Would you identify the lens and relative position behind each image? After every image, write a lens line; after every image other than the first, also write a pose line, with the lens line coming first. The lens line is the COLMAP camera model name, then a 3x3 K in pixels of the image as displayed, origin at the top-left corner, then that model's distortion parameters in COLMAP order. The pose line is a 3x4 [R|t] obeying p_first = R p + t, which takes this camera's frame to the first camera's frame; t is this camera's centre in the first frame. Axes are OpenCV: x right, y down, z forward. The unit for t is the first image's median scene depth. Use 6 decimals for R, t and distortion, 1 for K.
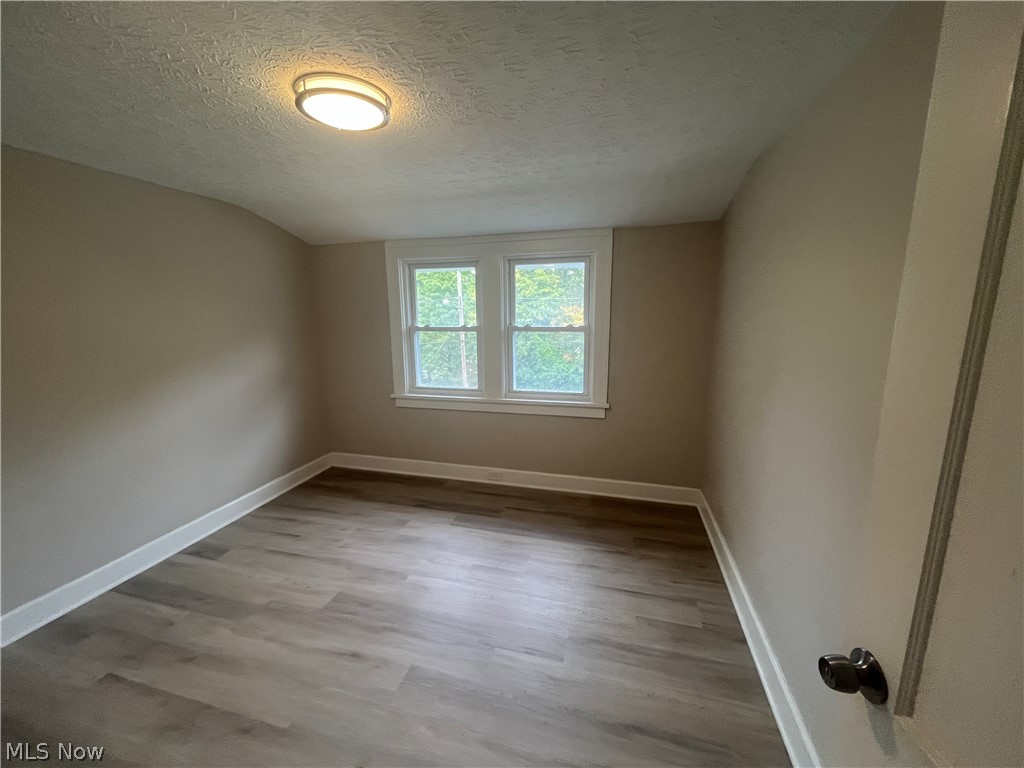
lens RADIAL K [[413.3, 0, 518.3], [0, 413.3, 377.8], [0, 0, 1]] dist [0.003018, -0.000978]
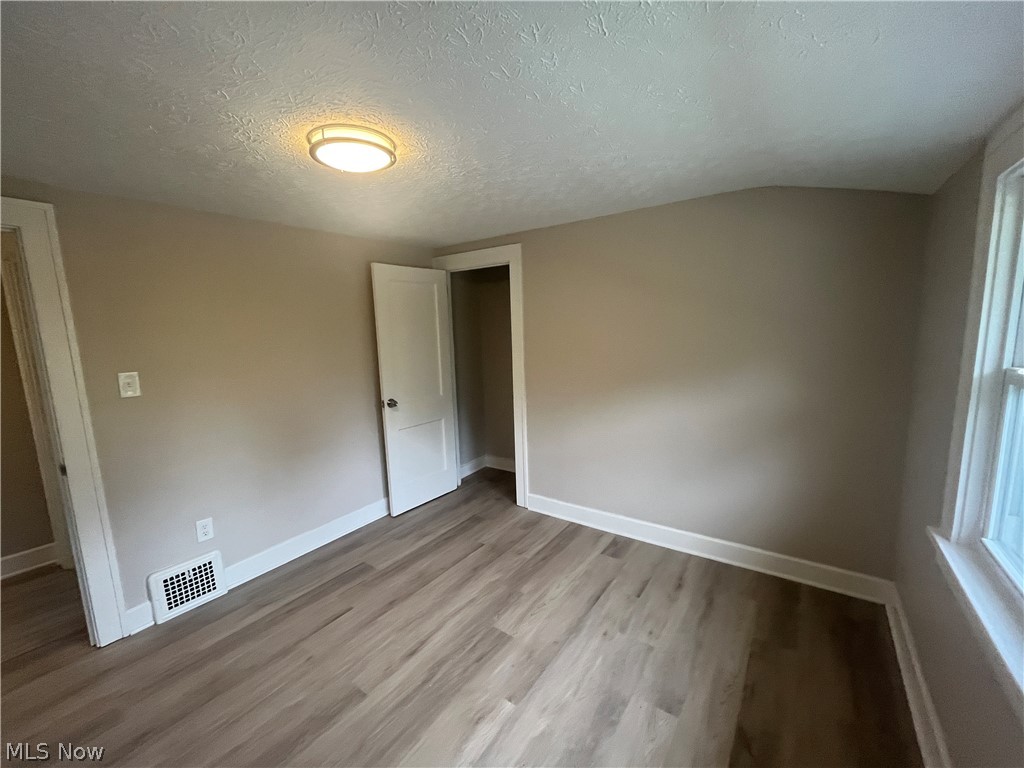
lens RADIAL K [[413.3, 0, 510.9], [0, 413.3, 385.1], [0, 0, 1]] dist [0.003018, -0.000978]
pose [[-0.355943, 0.151563, -0.922135, 0.297191], [-0.122323, 0.970714, 0.206764, -0.194125], [0.926467, 0.186395, -0.326979, 1.053861]]
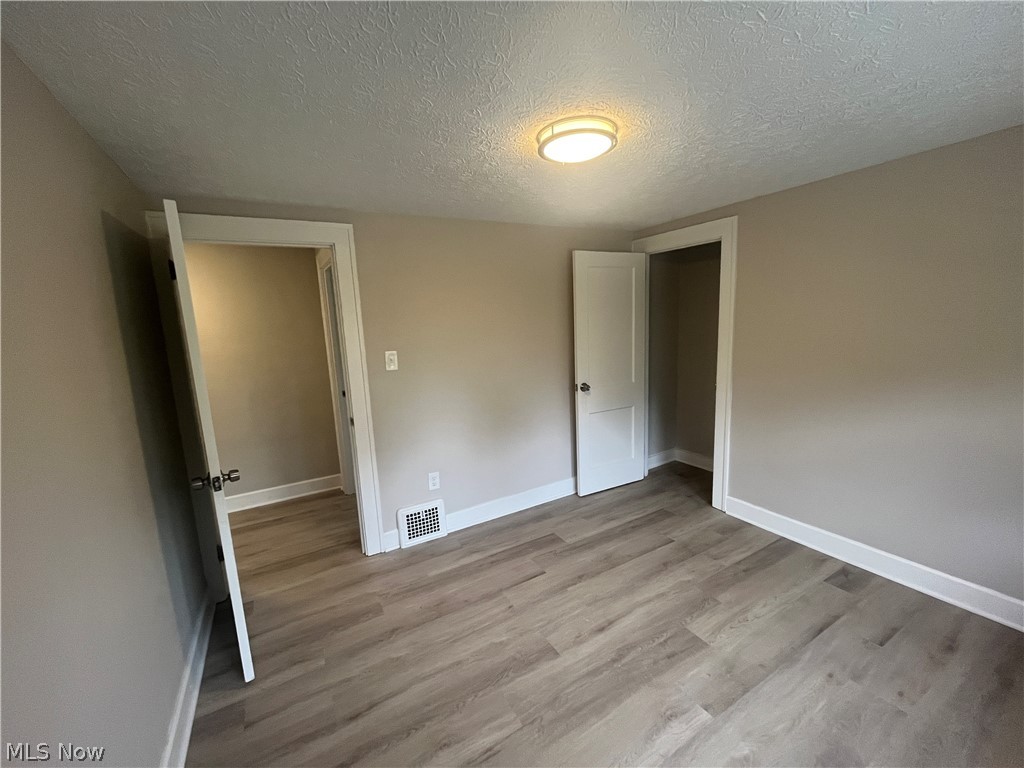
lens RADIAL K [[413.3, 0, 512.9], [0, 413.3, 384.2], [0, 0, 1]] dist [0.003018, -0.000978]
pose [[-0.708703, 0.148039, -0.689800, 0.326325], [-0.068169, 0.958793, 0.275806, -0.186934], [0.702205, 0.242487, -0.669408, 1.023444]]
